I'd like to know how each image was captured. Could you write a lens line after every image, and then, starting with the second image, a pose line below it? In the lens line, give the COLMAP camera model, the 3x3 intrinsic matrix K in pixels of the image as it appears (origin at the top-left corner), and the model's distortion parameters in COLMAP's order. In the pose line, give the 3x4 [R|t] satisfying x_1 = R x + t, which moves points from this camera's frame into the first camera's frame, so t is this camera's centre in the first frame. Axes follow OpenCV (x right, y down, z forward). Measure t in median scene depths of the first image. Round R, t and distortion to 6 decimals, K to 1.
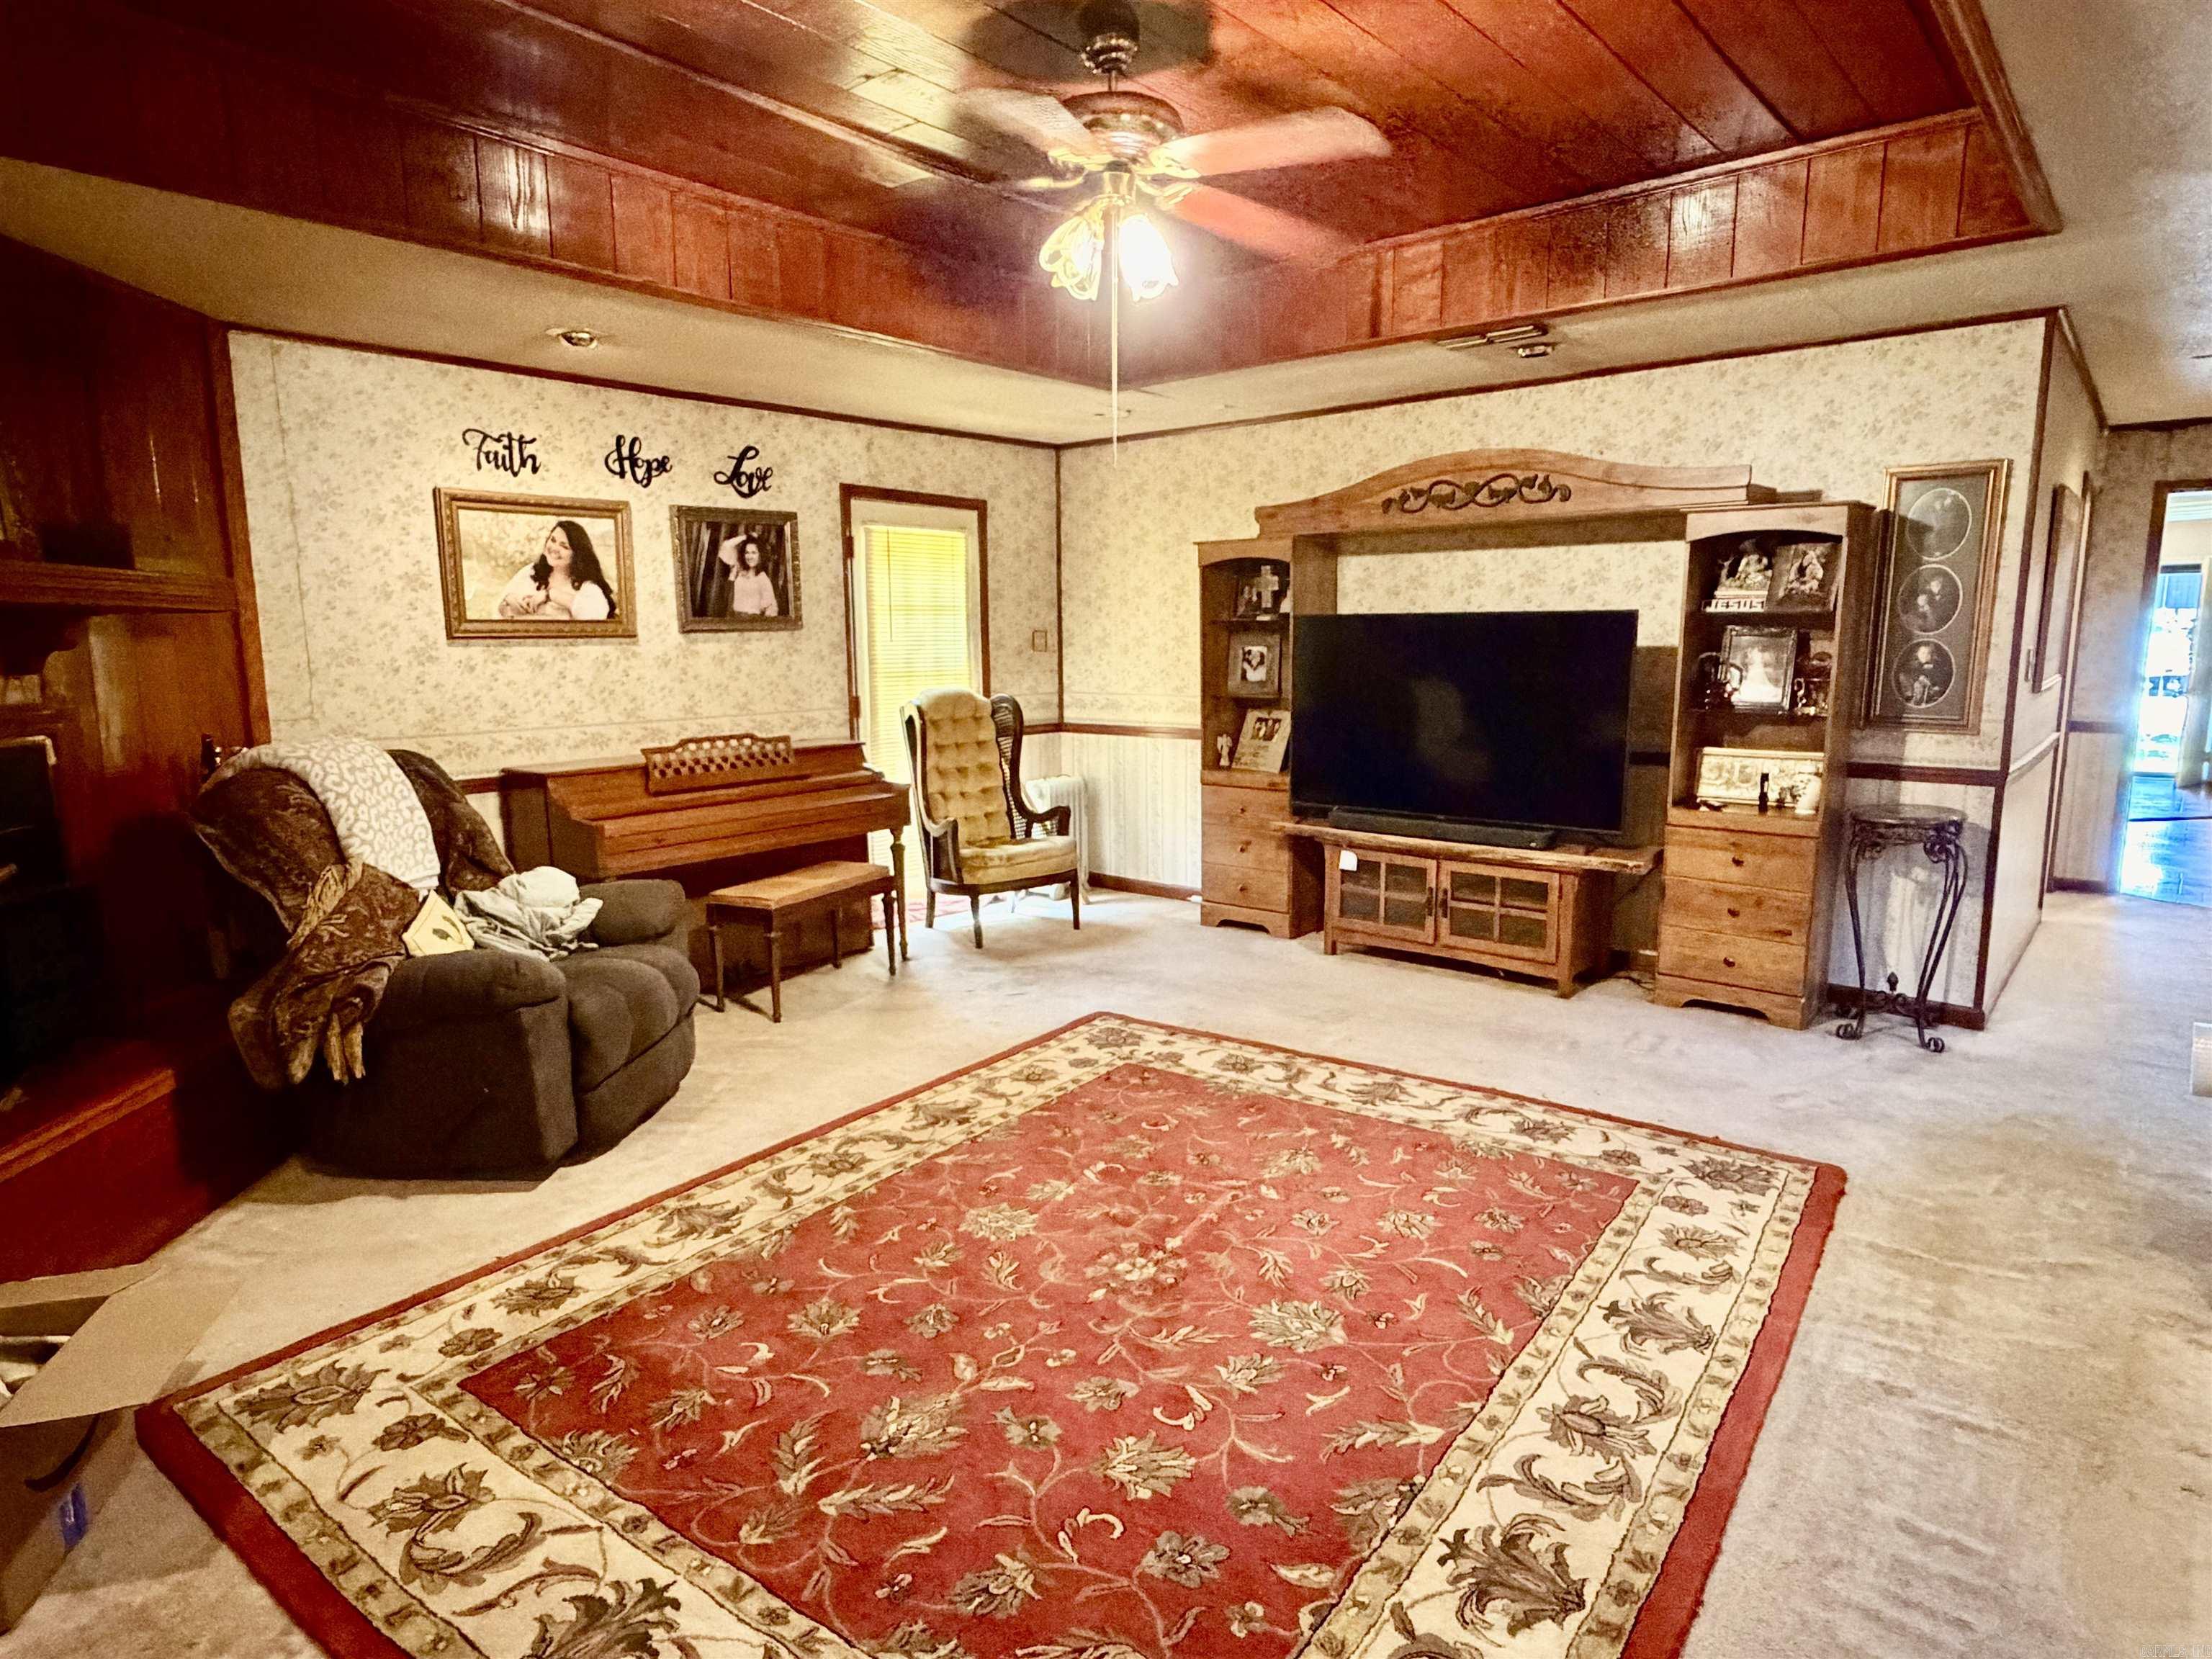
lens RADIAL K [[1268.7, 0, 1106.0], [0, 1268.7, 829.5], [0, 0, 1]] dist [0.002759, 0.000365]
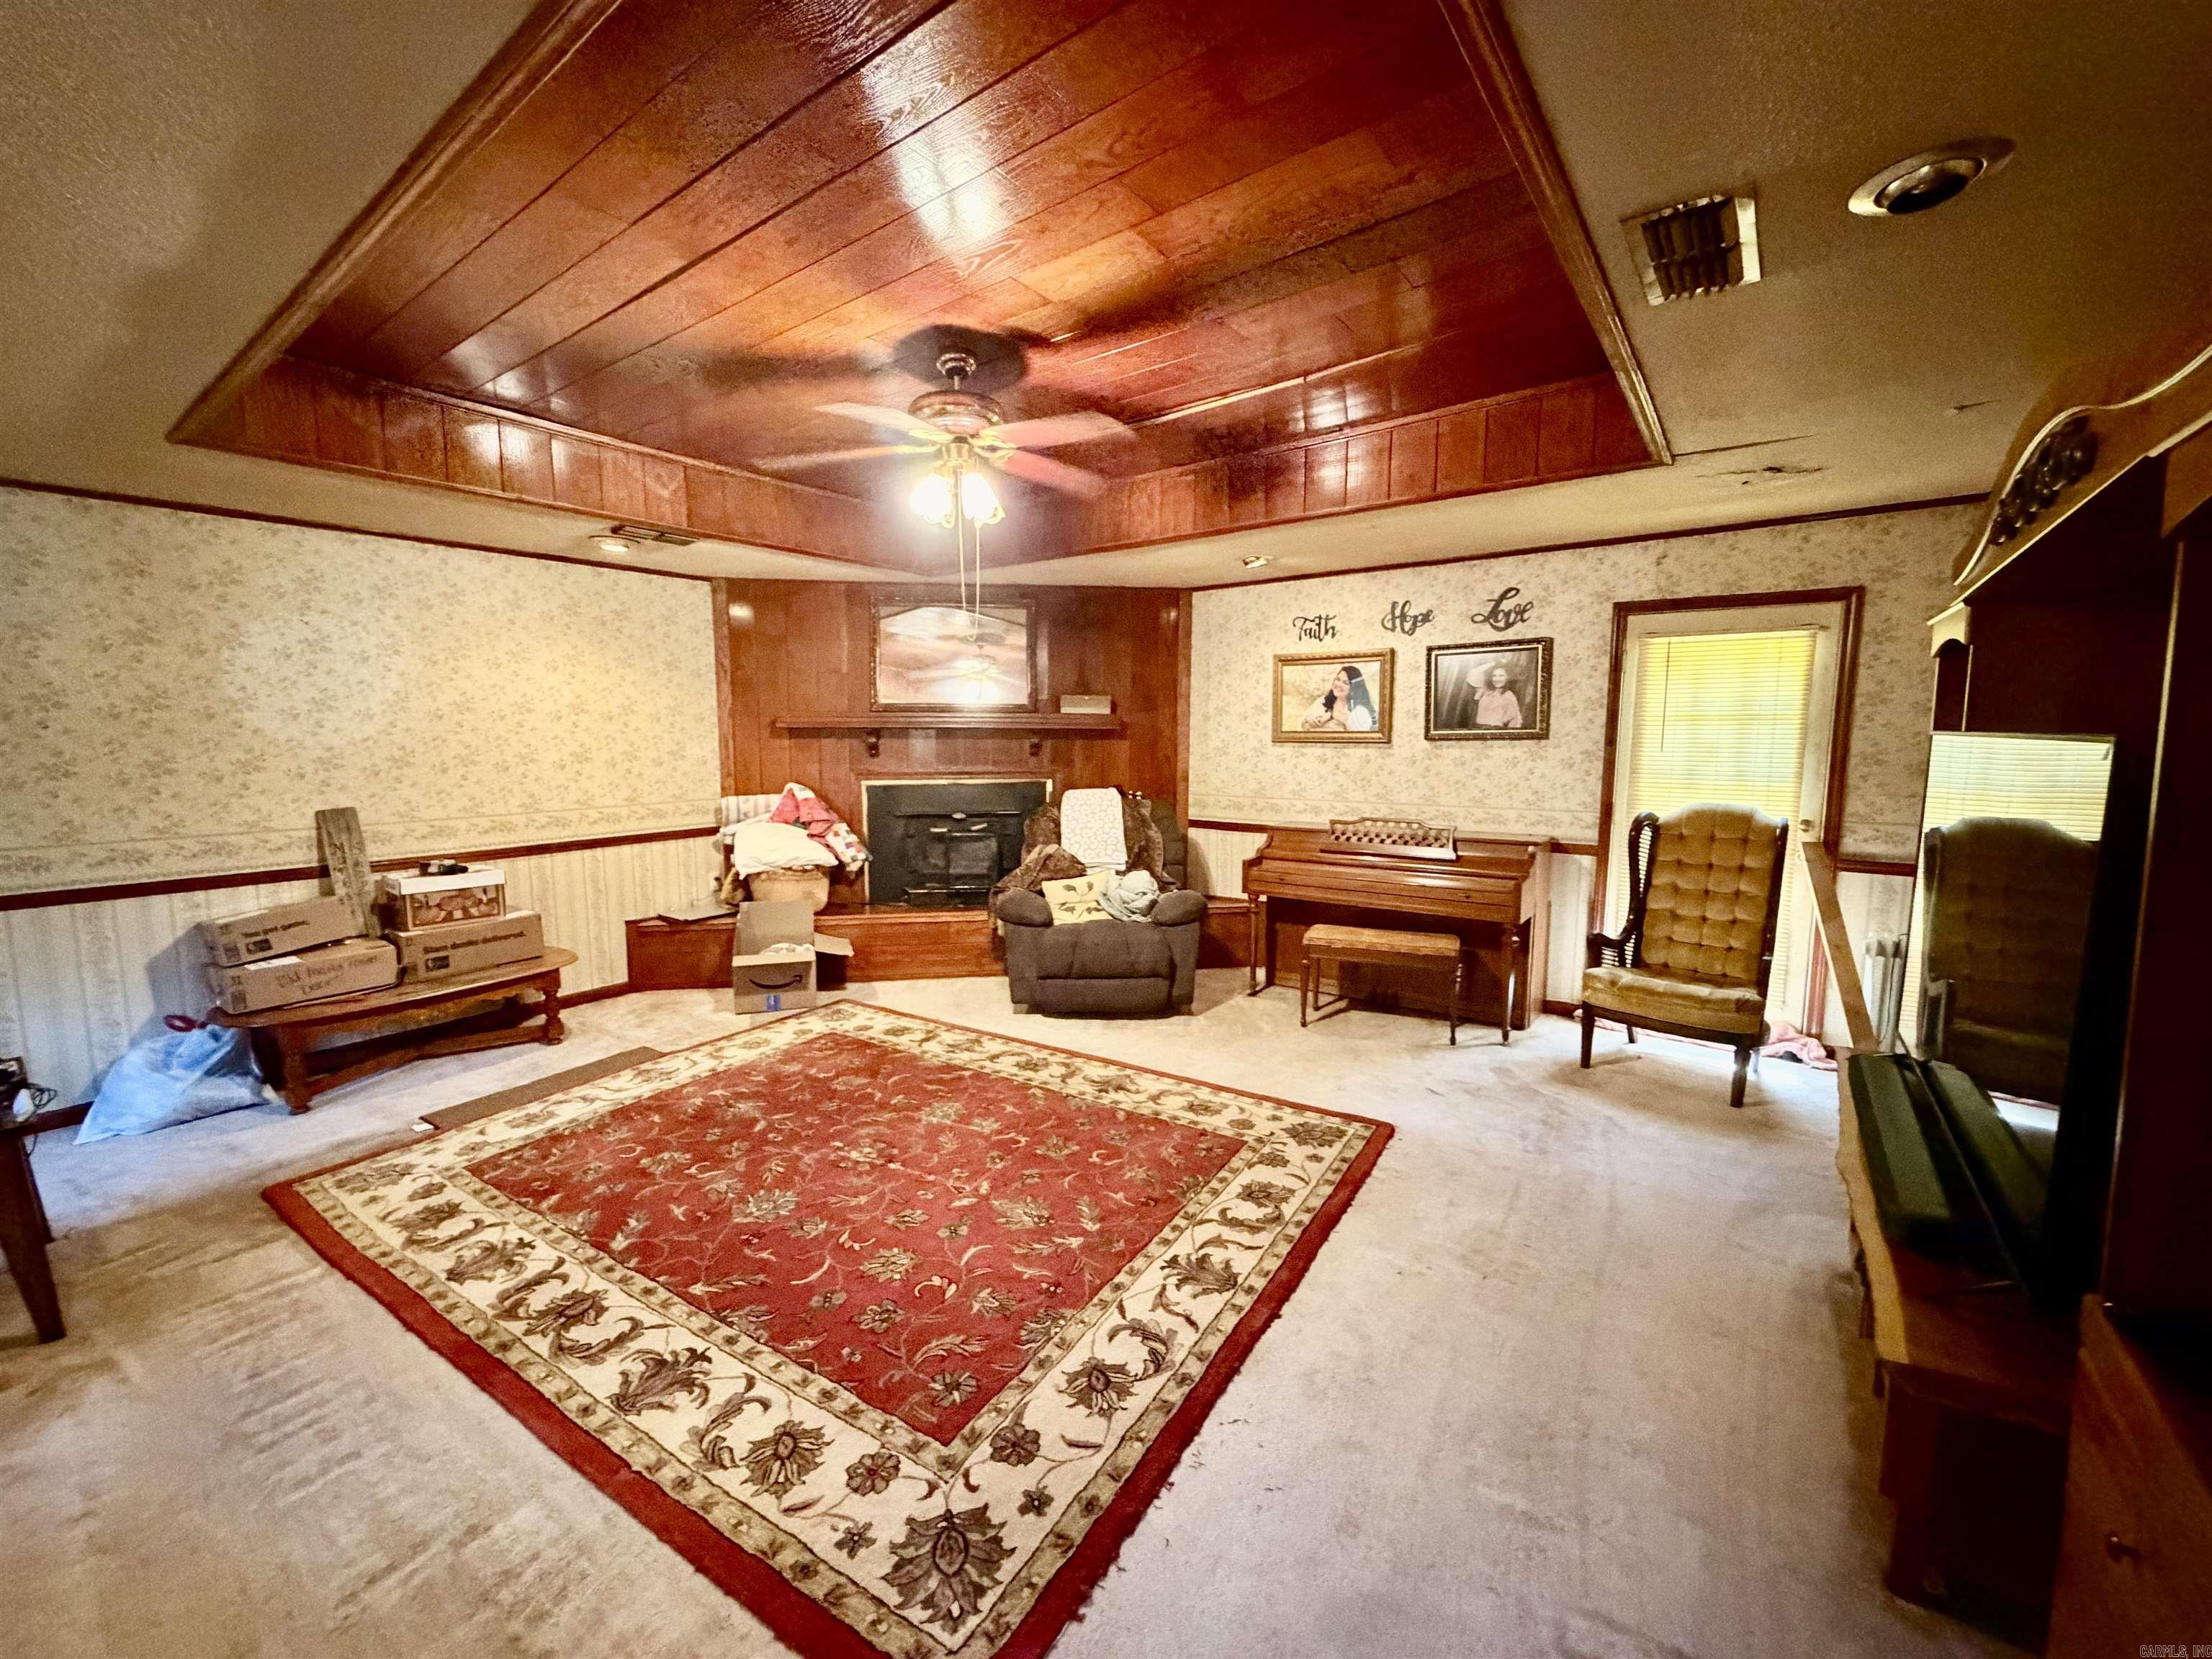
lens RADIAL K [[880.5, 0, 1106.0], [0, 880.5, 829.5], [0, 0, 1]] dist [0.001145, 0.000141]
pose [[0.068911, 0.120070, -0.990371, 0.800016], [-0.152670, 0.982307, 0.108470, -0.158637], [0.985872, 0.143725, 0.086023, 0.850462]]
